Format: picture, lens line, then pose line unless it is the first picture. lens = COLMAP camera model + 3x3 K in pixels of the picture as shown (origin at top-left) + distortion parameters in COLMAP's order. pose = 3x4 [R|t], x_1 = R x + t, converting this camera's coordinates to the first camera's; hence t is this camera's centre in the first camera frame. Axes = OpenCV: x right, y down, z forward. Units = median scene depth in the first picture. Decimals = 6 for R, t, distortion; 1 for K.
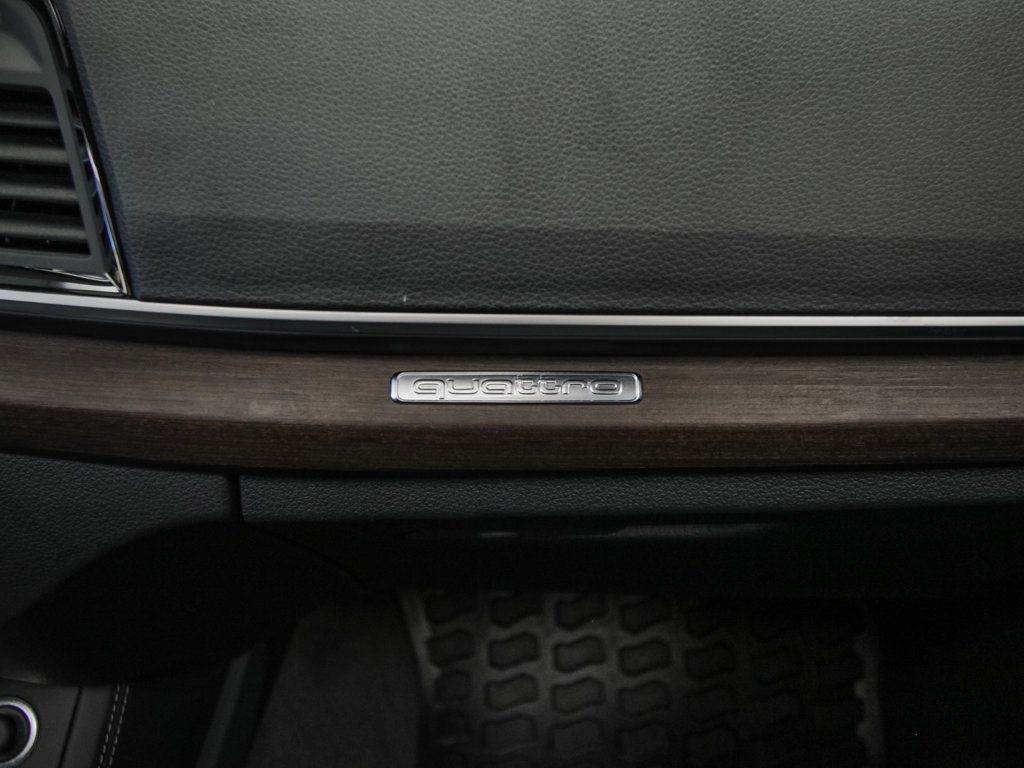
lens RADIAL K [[948.1, 0, 512.0], [0, 948.1, 384.0], [0, 0, 1]] dist [-0.001029, -0.001895]
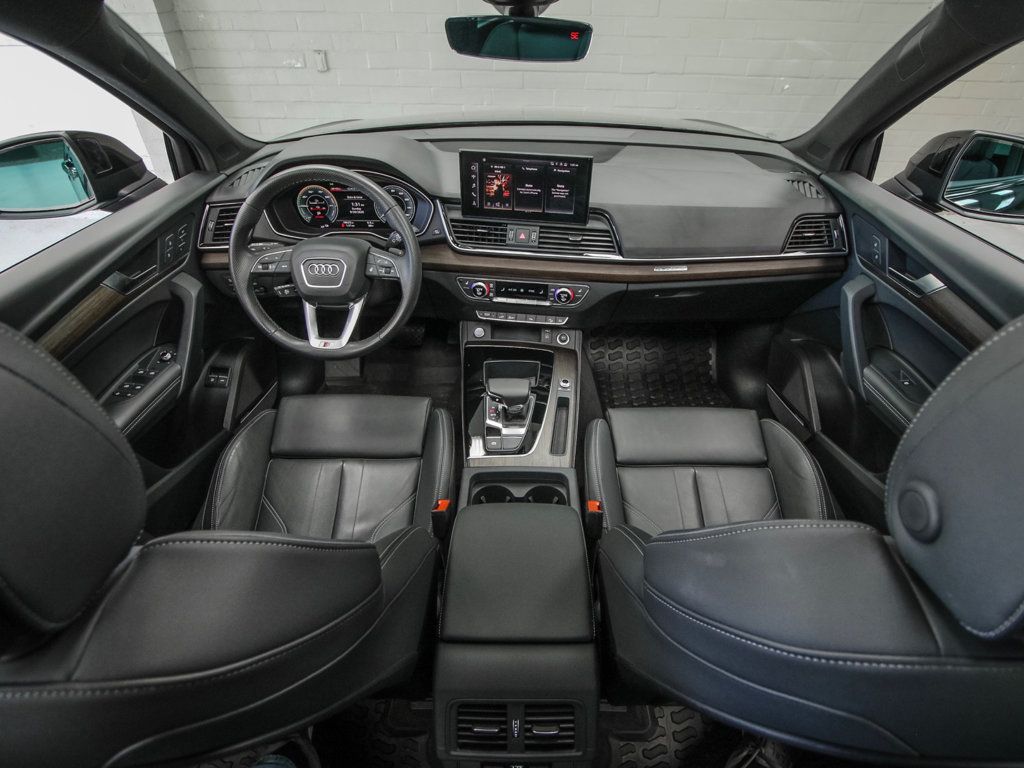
lens RADIAL K [[518.0, 0, 512.0], [0, 518.0, 384.0], [0, 0, 1]] dist [-0.019690, 0.000133]
pose [[0.999384, -0.034043, -0.008483, -0.803360], [0.034943, 0.987499, 0.153704, 0.149761], [0.003145, -0.153906, 0.988081, -2.048941]]
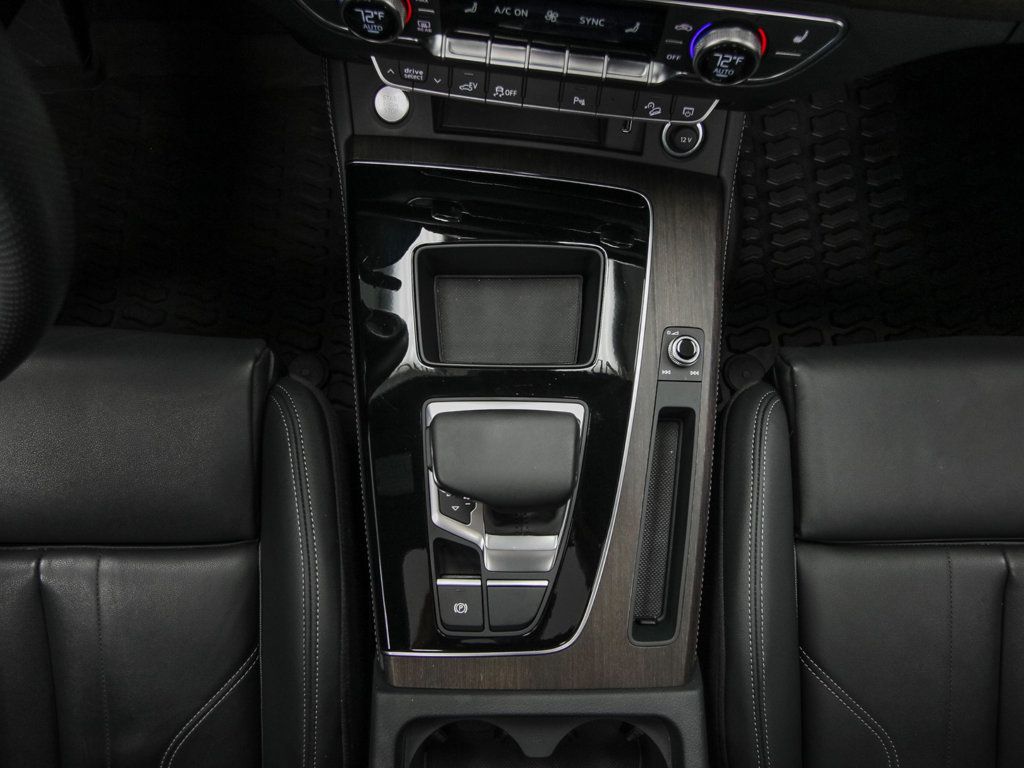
lens RADIAL K [[801.0, 0, 512.0], [0, 801.0, 384.0], [0, 0, 1]] dist [0.008049, 0.004119]
pose [[0.999307, -0.036331, -0.008037, -0.816232], [0.030755, 0.684899, 0.727989, -0.347359], [-0.020945, -0.727732, 0.685542, -0.252922]]
